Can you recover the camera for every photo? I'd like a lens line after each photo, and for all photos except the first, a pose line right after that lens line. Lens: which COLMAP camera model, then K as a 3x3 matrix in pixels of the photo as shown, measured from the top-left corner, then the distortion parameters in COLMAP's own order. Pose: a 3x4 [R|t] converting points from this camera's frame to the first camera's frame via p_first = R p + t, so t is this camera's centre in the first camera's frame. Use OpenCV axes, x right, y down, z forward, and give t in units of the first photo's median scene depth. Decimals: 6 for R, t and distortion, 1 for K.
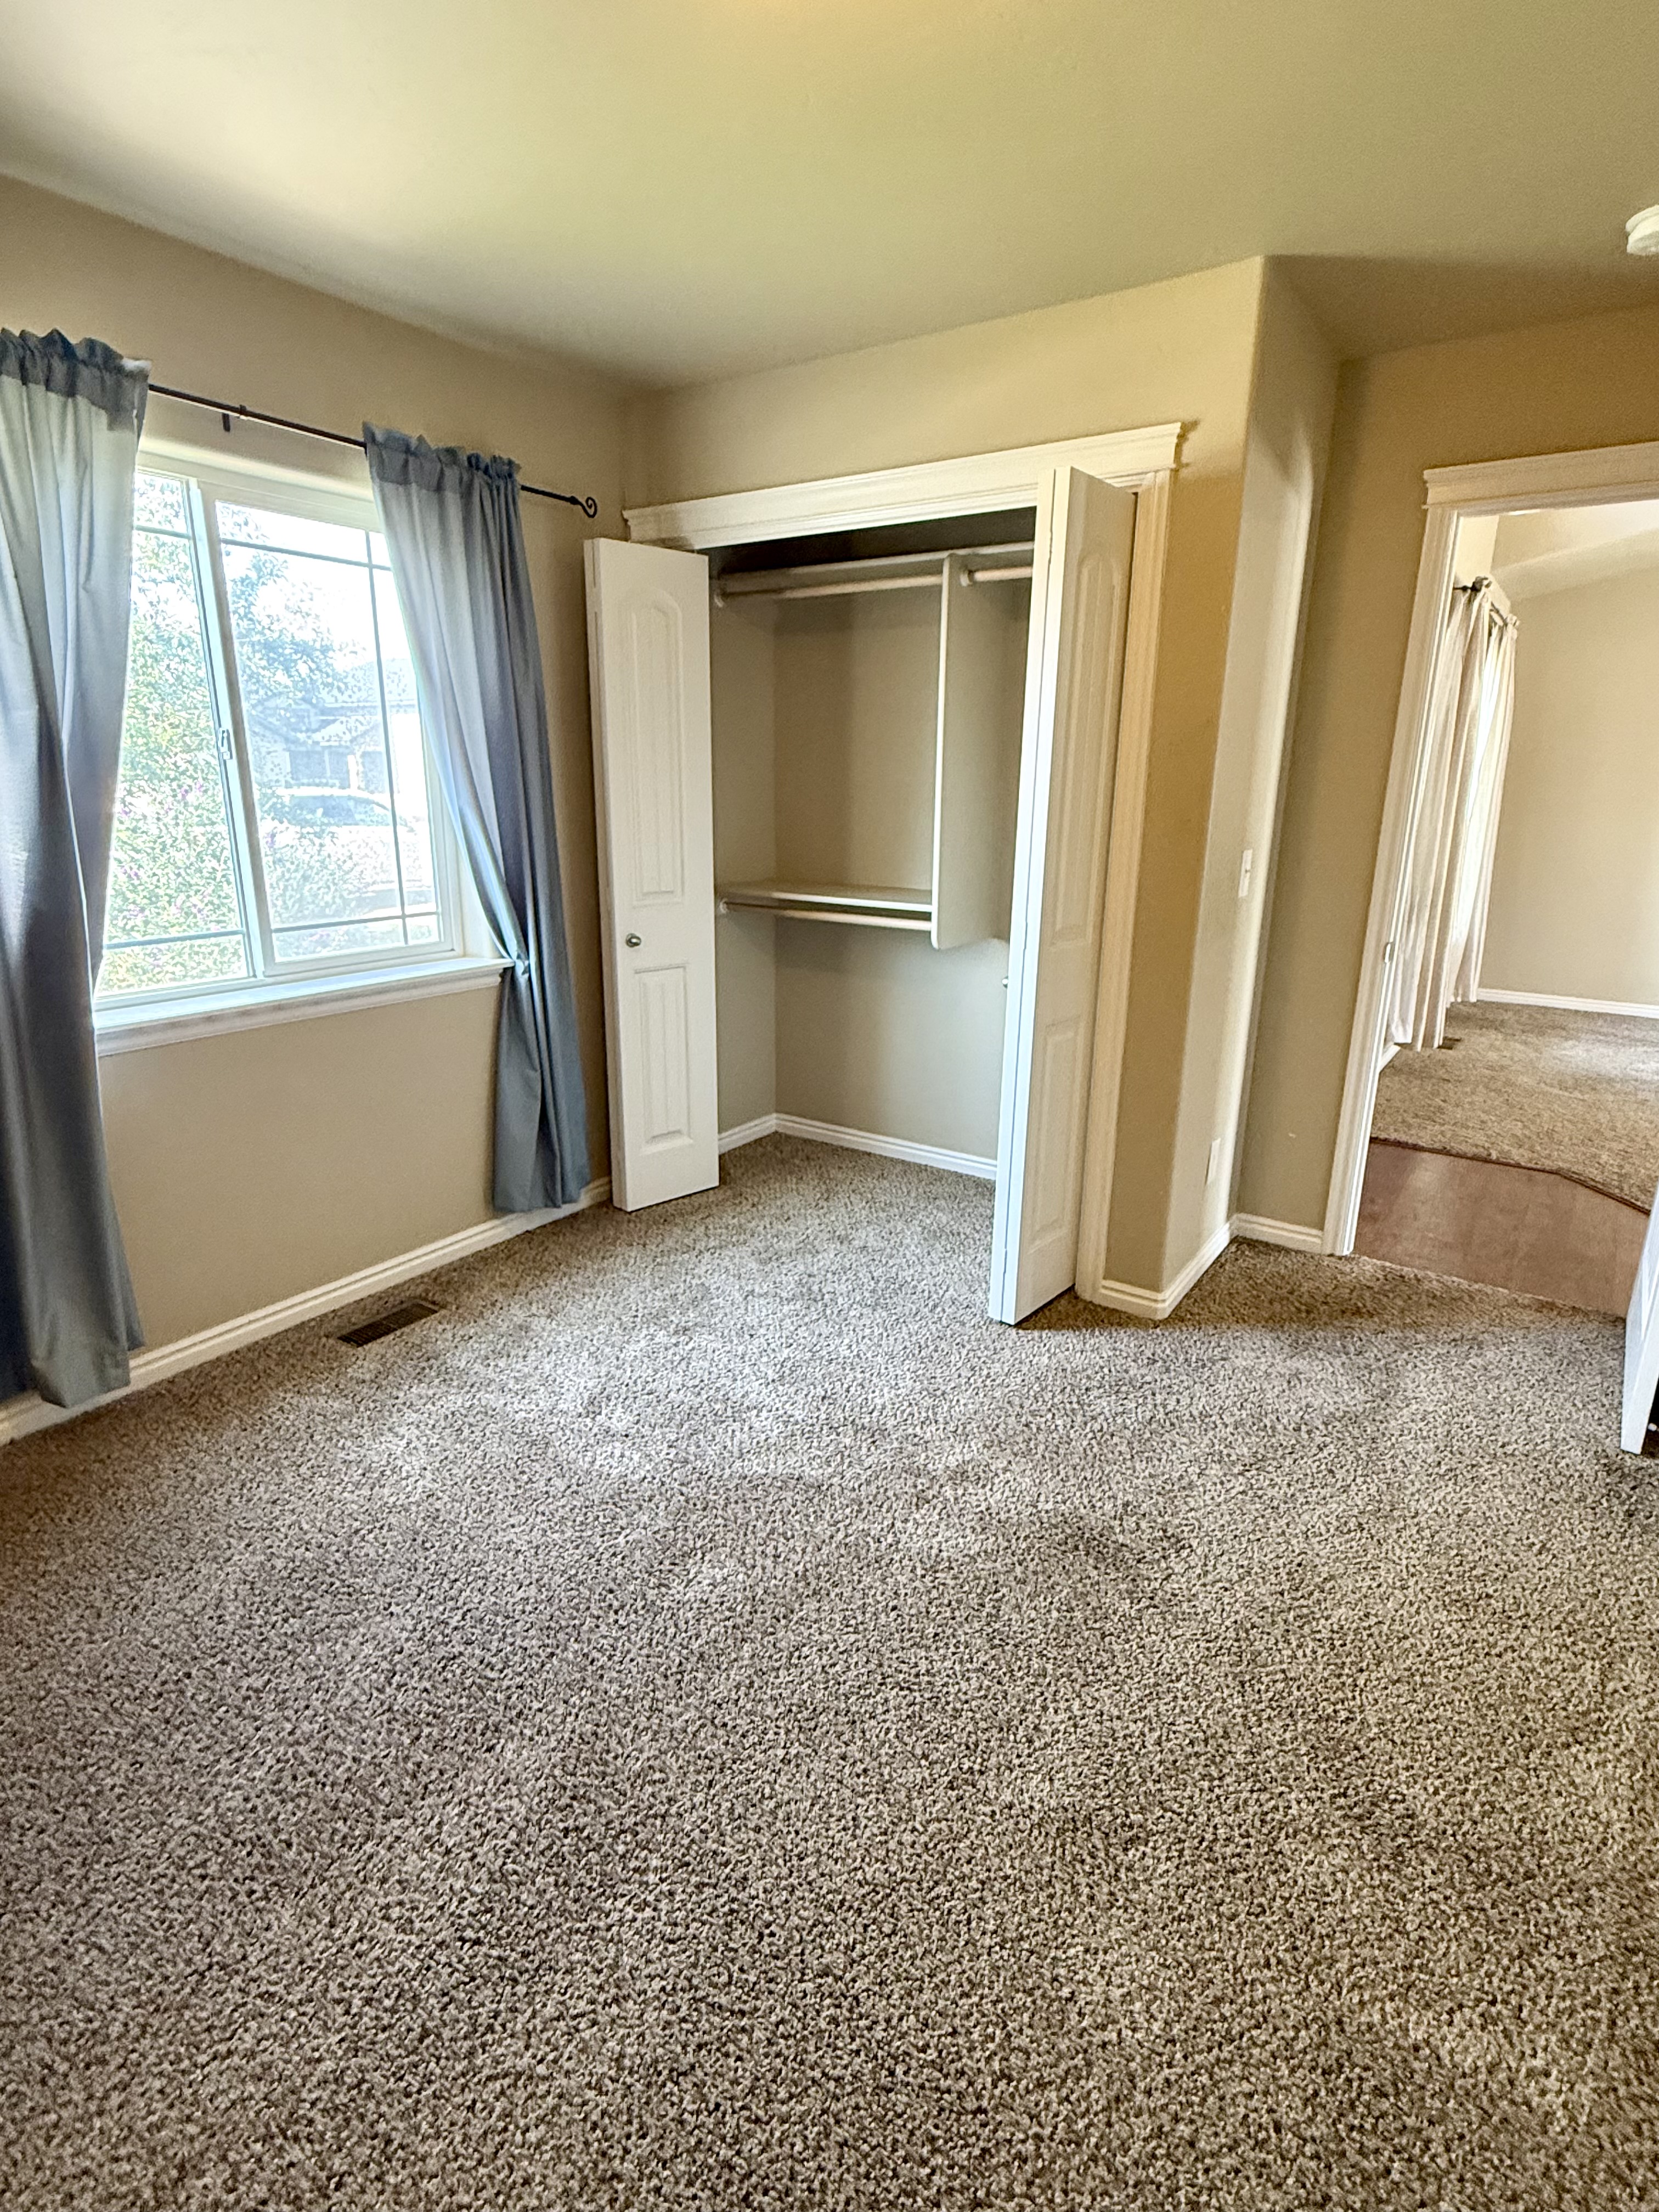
lens RADIAL K [[1131.5, 0, 829.1], [0, 1131.5, 1104.0], [0, 0, 1]] dist [0.000895, 0.000218]
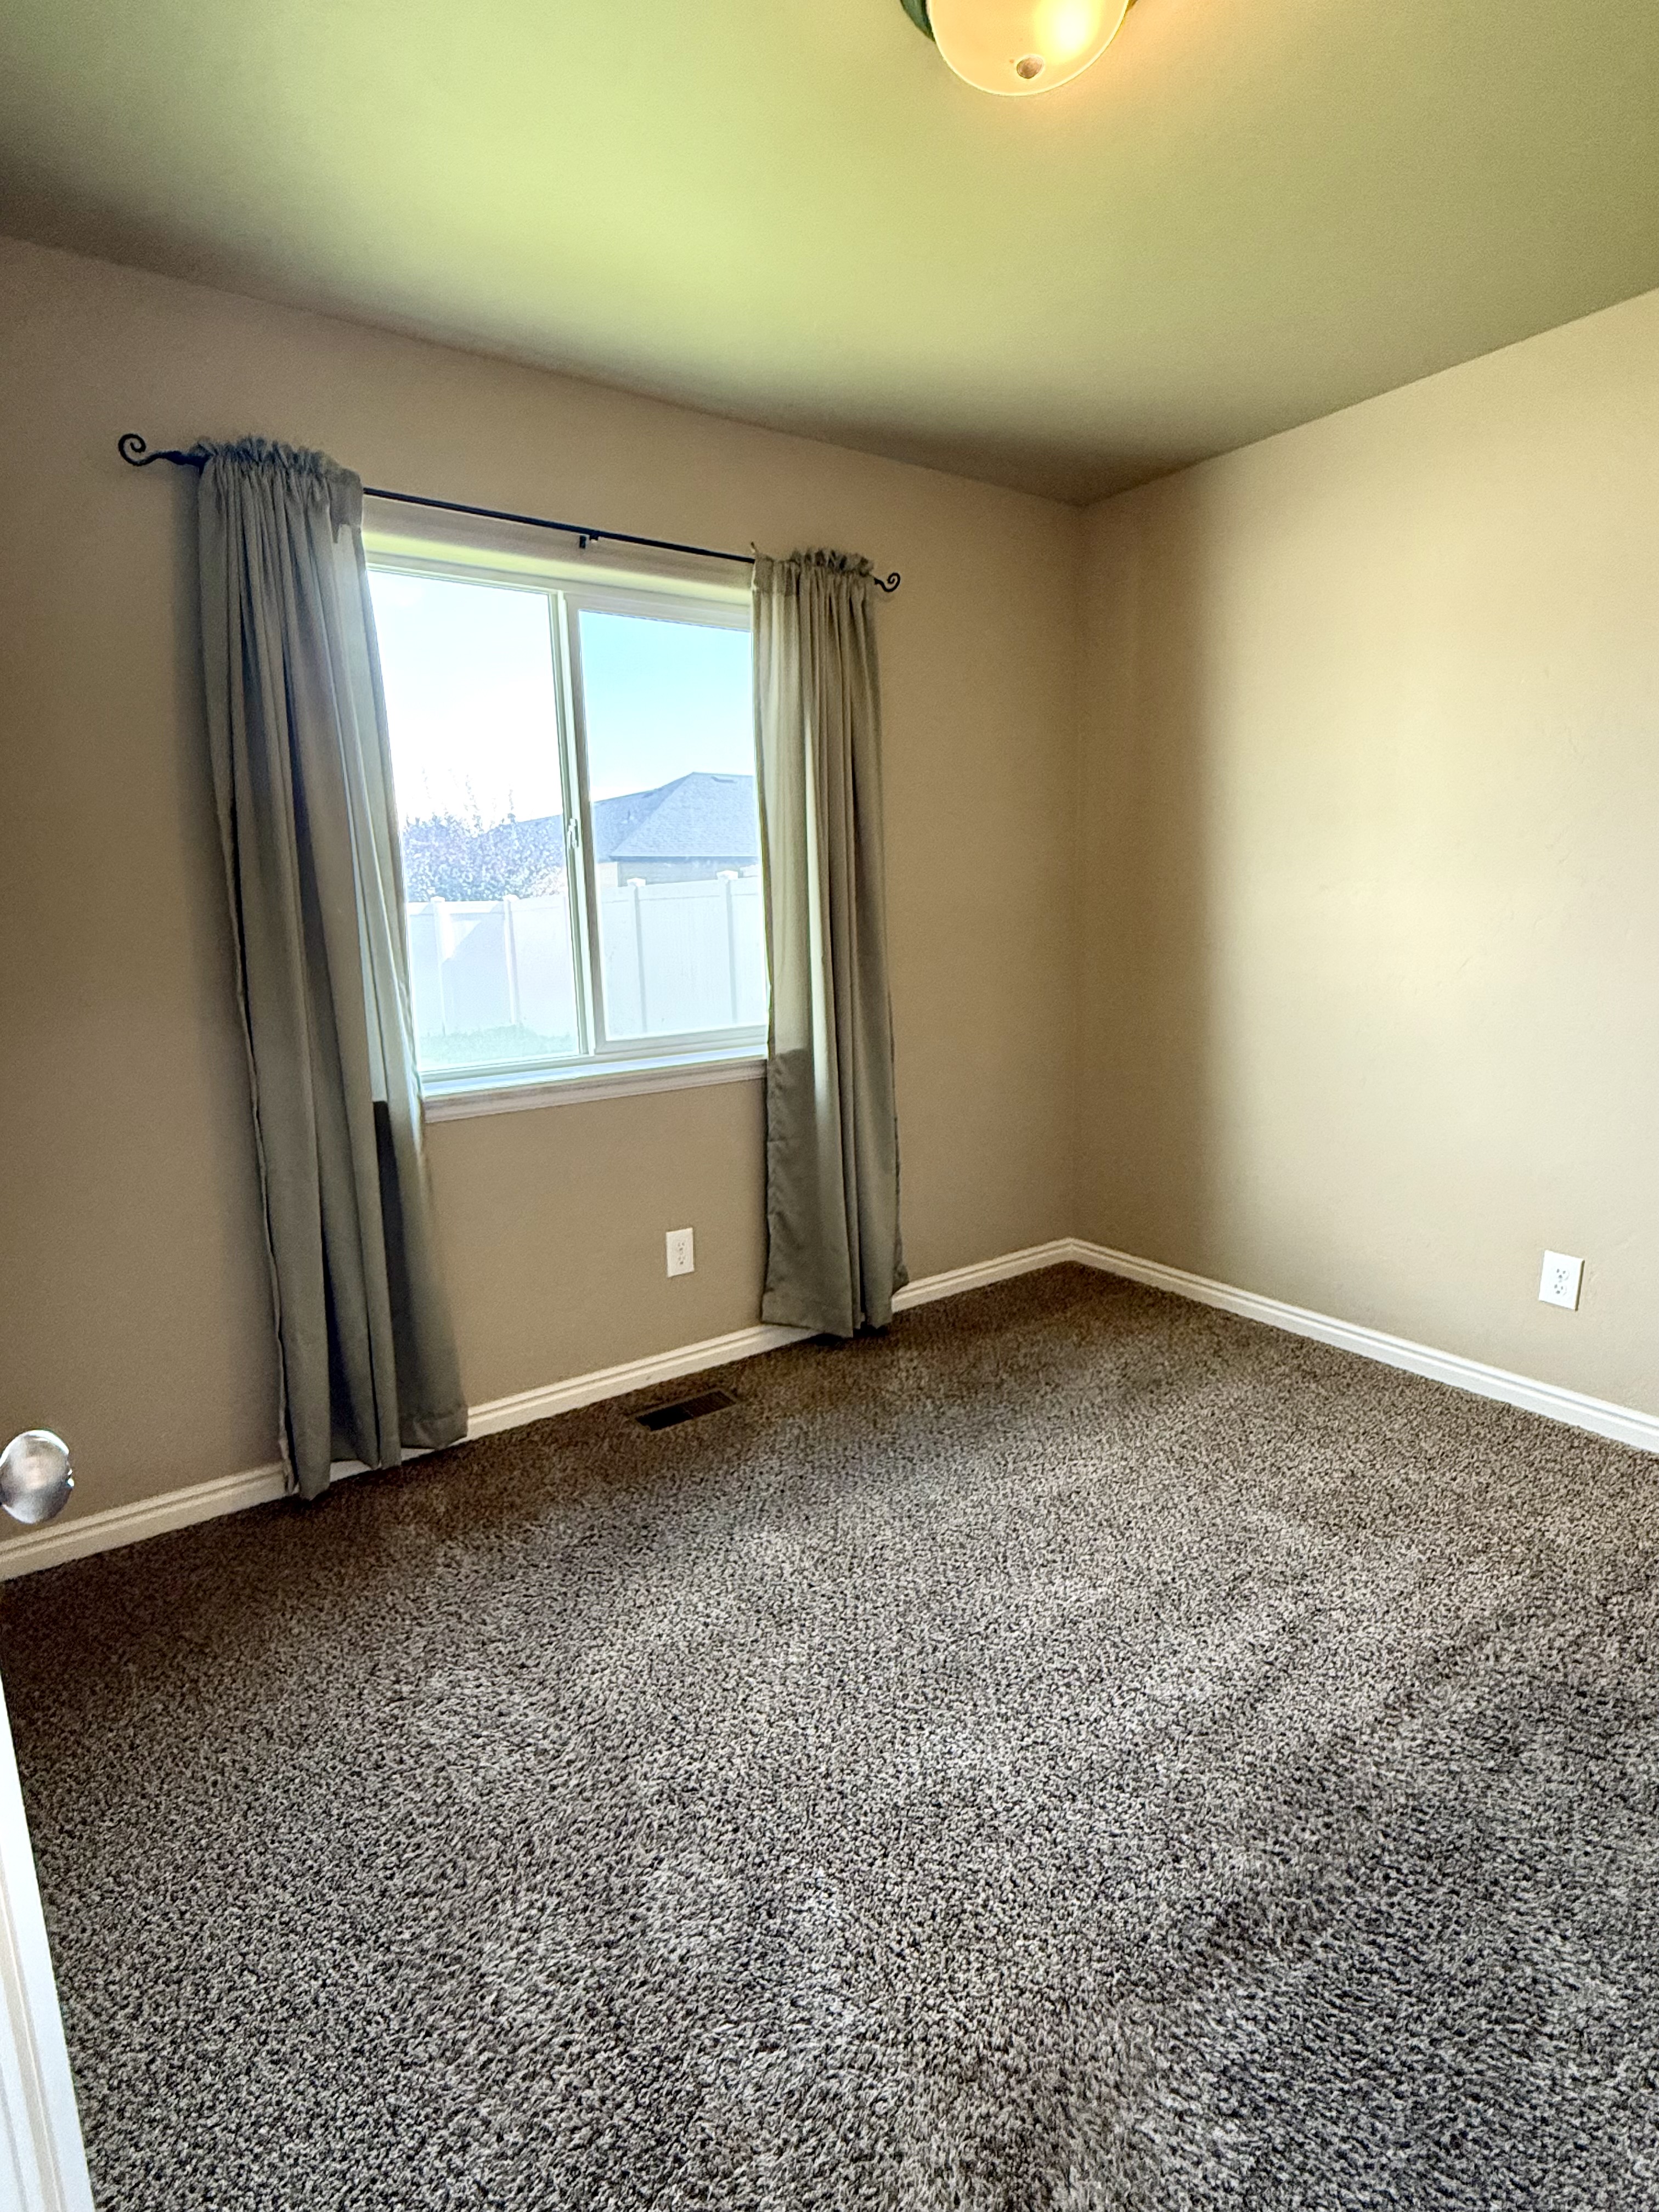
lens RADIAL K [[1150.4, 0, 834.9], [0, 1150.4, 1054.8], [0, 0, 1]] dist [-0.000415, -0.000051]
pose [[0.939894, 0.041032, -0.338991, 0.072219], [-0.078906, 0.991983, -0.098706, -0.029406], [0.332223, 0.119522, 0.935597, 0.106699]]
